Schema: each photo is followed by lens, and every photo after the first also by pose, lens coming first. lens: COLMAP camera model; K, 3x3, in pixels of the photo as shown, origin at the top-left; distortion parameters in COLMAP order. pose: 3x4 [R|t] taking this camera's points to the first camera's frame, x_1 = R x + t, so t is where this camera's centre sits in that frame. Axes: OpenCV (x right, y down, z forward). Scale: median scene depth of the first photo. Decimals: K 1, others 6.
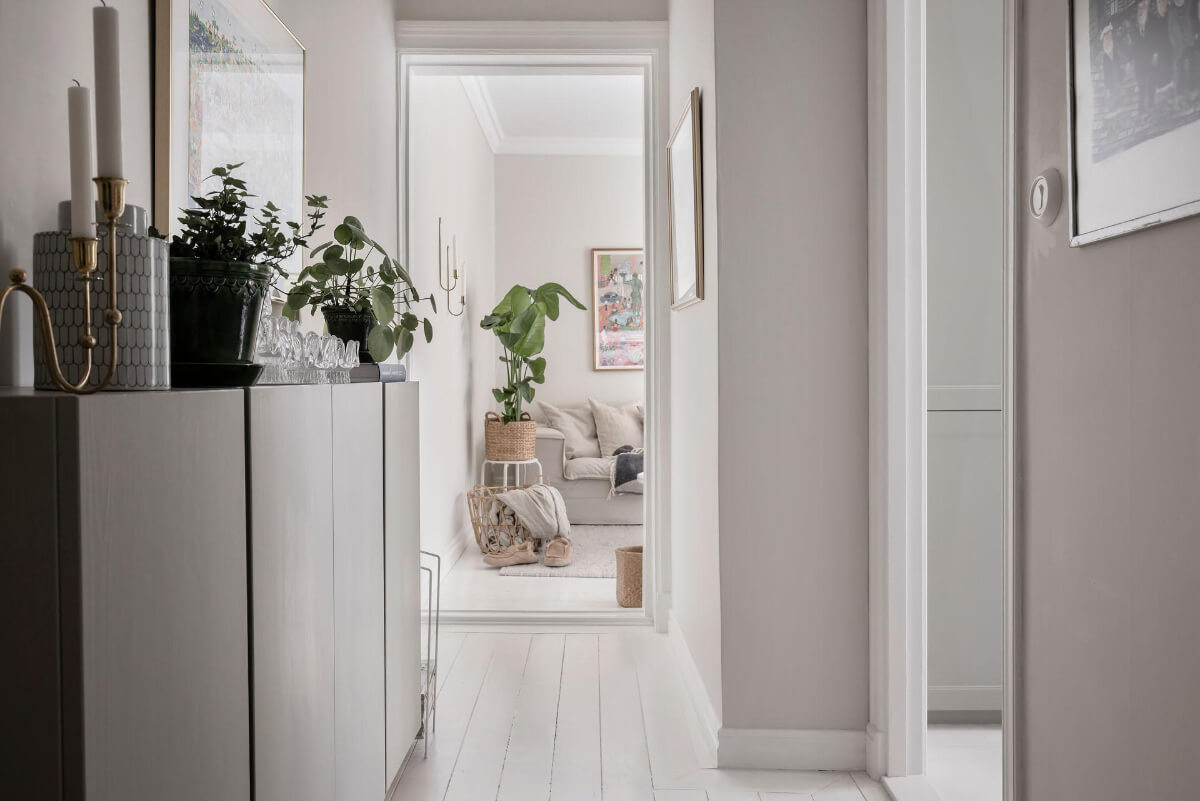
lens RADIAL K [[758.3, 0, 594.8], [0, 758.3, 405.0], [0, 0, 1]] dist [-0.000195, -0.001523]
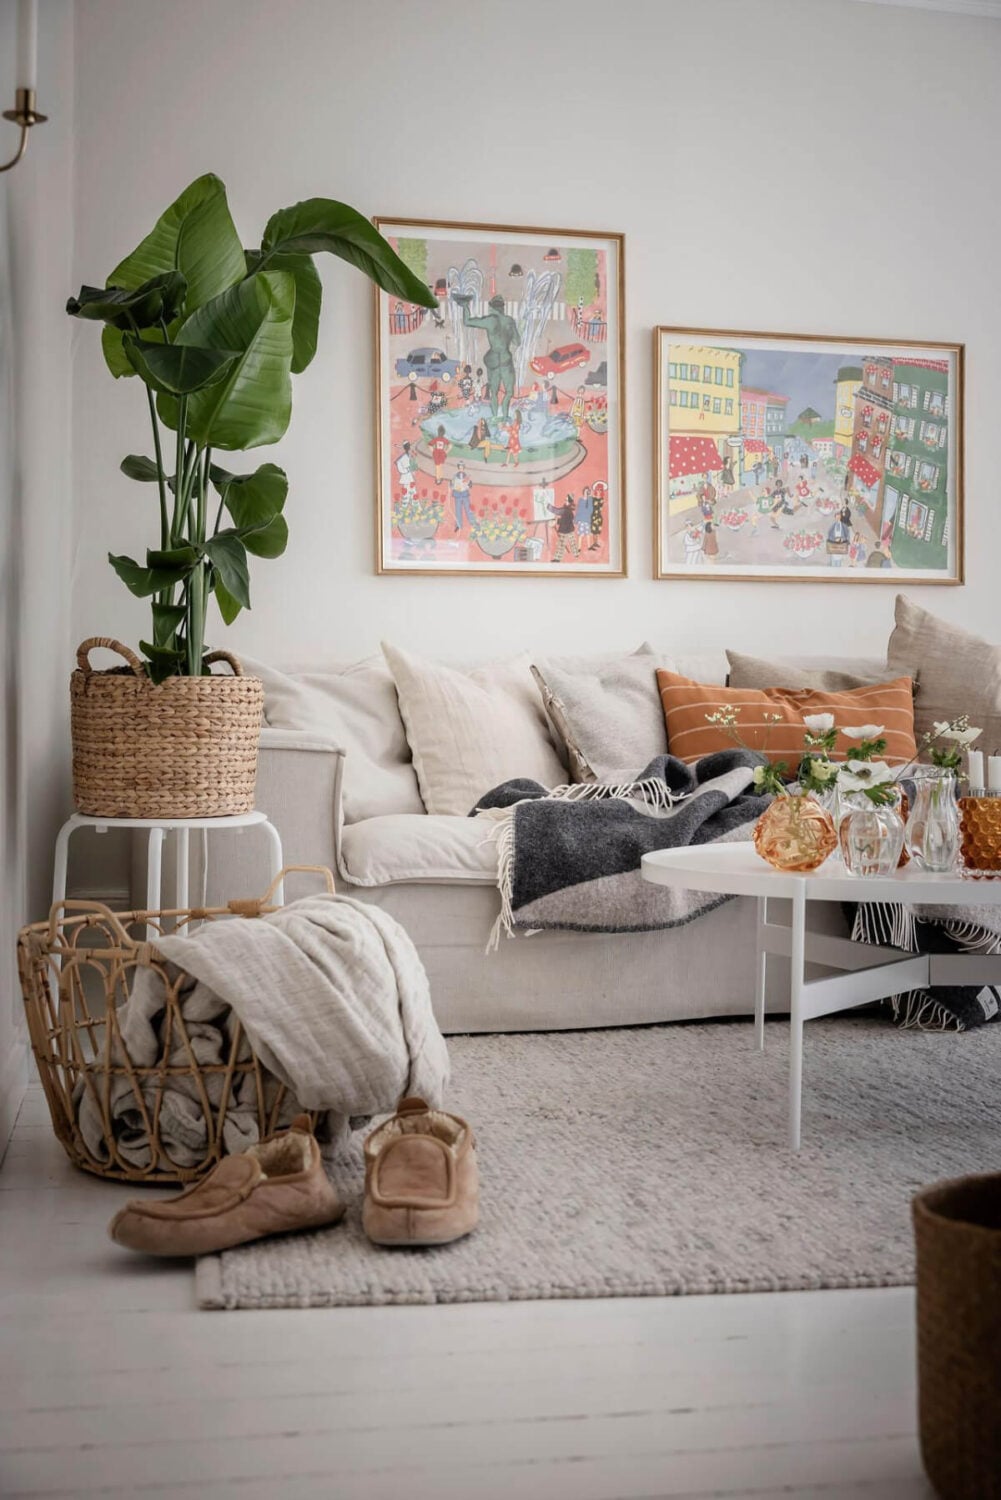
lens RADIAL K [[1423.9, 0, 500.5], [0, 1423.9, 750.0], [0, 0, 1]] dist [-0.002045, -0.004981]
pose [[0.977489, 0.009812, 0.210757, -0.101599], [-0.006611, 0.999852, -0.015887, 0.055253], [-0.210881, 0.014136, 0.977409, 0.457353]]
